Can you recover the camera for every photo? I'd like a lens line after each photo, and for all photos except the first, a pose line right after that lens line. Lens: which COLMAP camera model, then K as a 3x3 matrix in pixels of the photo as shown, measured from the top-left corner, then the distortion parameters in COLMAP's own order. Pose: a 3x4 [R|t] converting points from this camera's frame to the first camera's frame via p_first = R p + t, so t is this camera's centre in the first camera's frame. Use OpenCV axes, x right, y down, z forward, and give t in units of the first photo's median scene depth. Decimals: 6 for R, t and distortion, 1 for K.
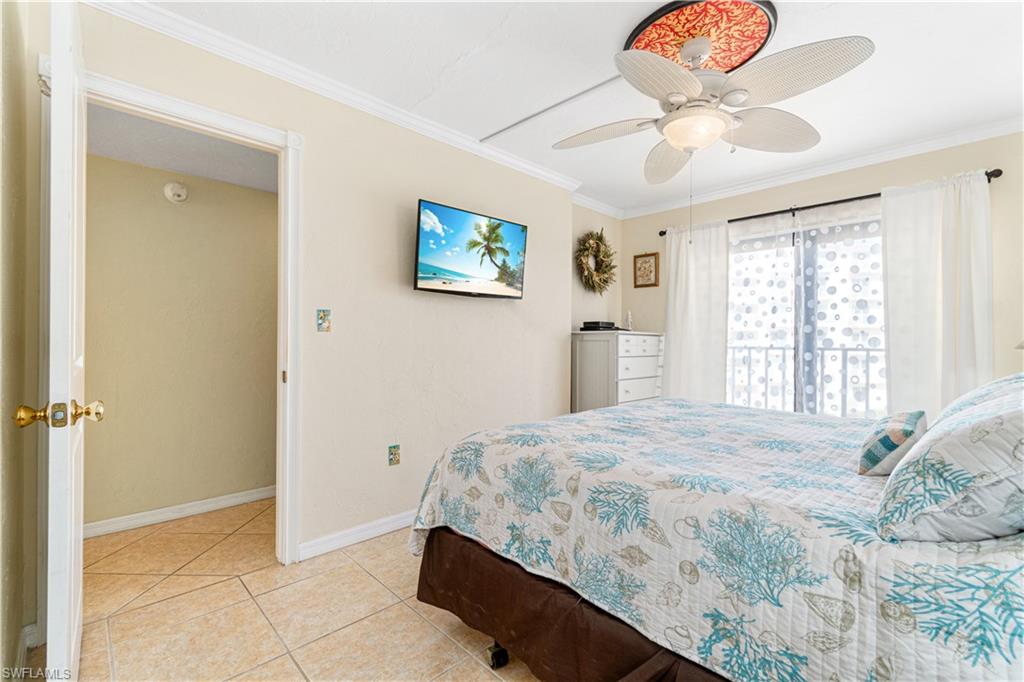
lens RADIAL K [[439.2, 0, 504.8], [0, 439.2, 337.5], [0, 0, 1]] dist [-0.004080, -0.000318]
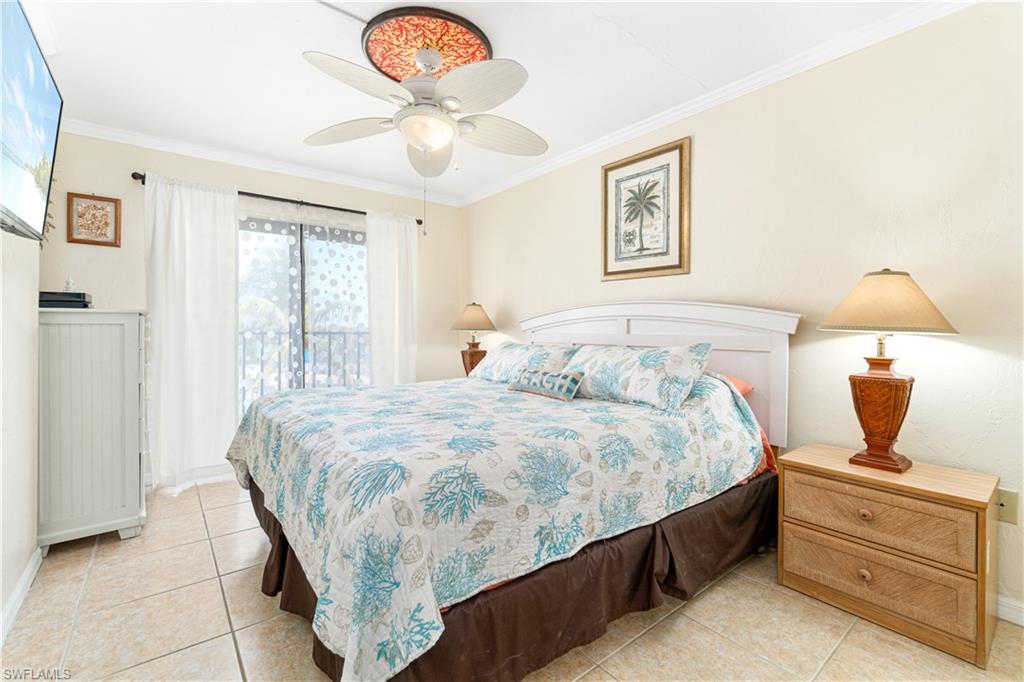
lens RADIAL K [[452.8, 0, 516.5], [0, 452.8, 319.6], [0, 0, 1]] dist [-0.009208, -0.000147]
pose [[0.090736, 0.017220, 0.995726, -0.924366], [-0.008822, 0.999825, -0.016487, 0.008359], [-0.995836, -0.007288, 0.090872, 0.958864]]
